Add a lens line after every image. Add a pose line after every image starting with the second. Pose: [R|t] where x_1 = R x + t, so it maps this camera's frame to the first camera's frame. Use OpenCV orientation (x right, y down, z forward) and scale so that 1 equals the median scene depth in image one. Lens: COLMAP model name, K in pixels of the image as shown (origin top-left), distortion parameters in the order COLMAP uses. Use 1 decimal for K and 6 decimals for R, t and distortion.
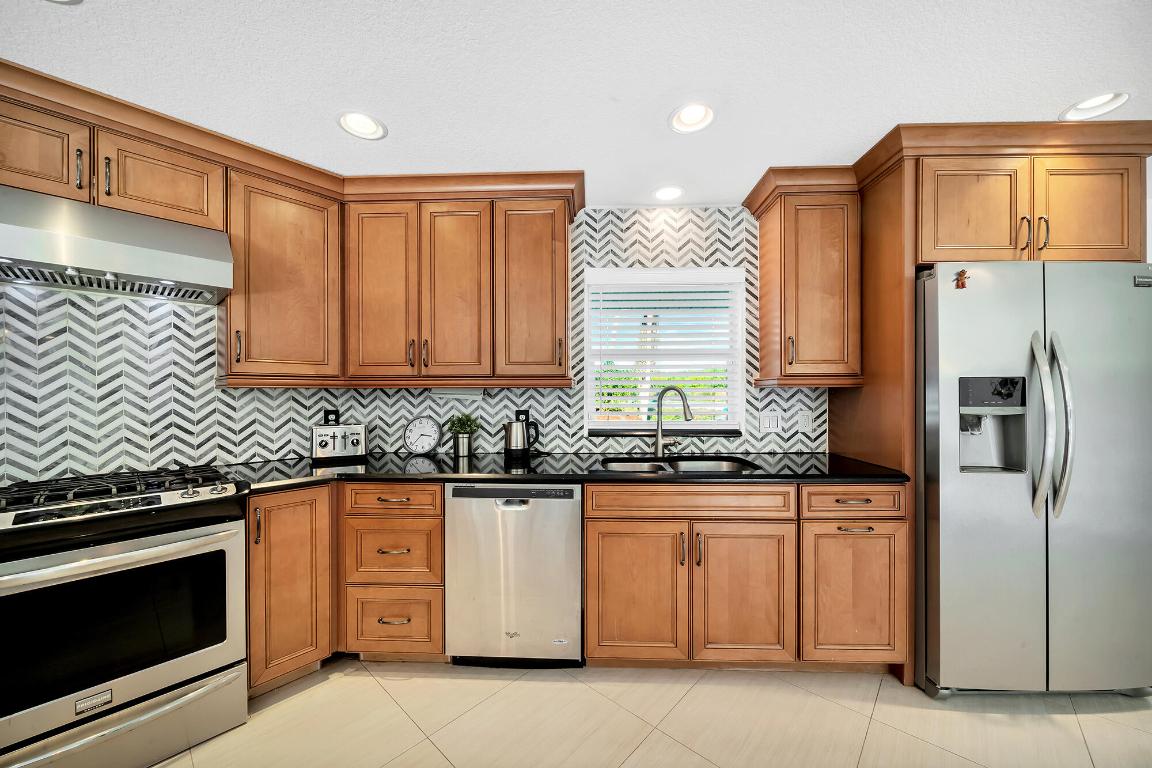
lens RADIAL K [[421.0, 0, 576.4], [0, 421.0, 393.3], [0, 0, 1]] dist [0.006917, -0.003275]
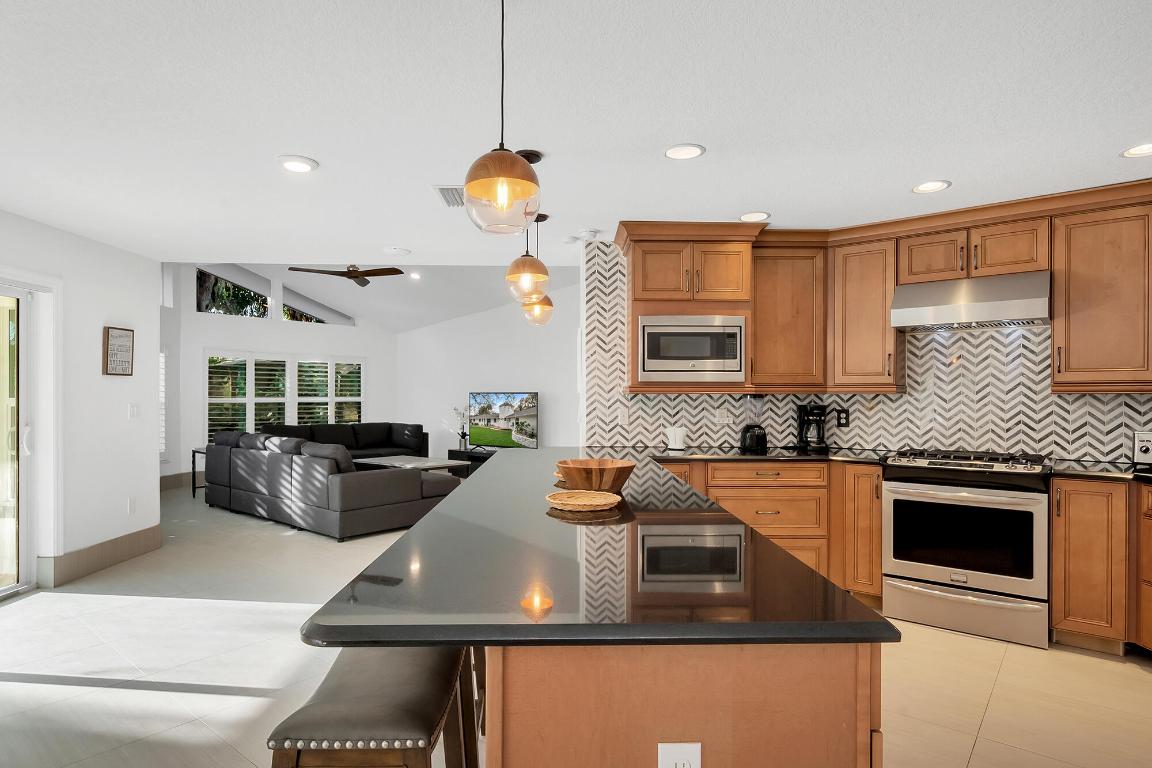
lens RADIAL K [[696.4, 0, 549.7], [0, 696.4, 396.5], [0, 0, 1]] dist [0.000428, 0.000946]
pose [[0.067492, 0.003201, -0.997715, 1.018222], [-0.006577, 0.999975, 0.002763, -0.000655], [0.997698, 0.006376, 0.067512, -0.555274]]
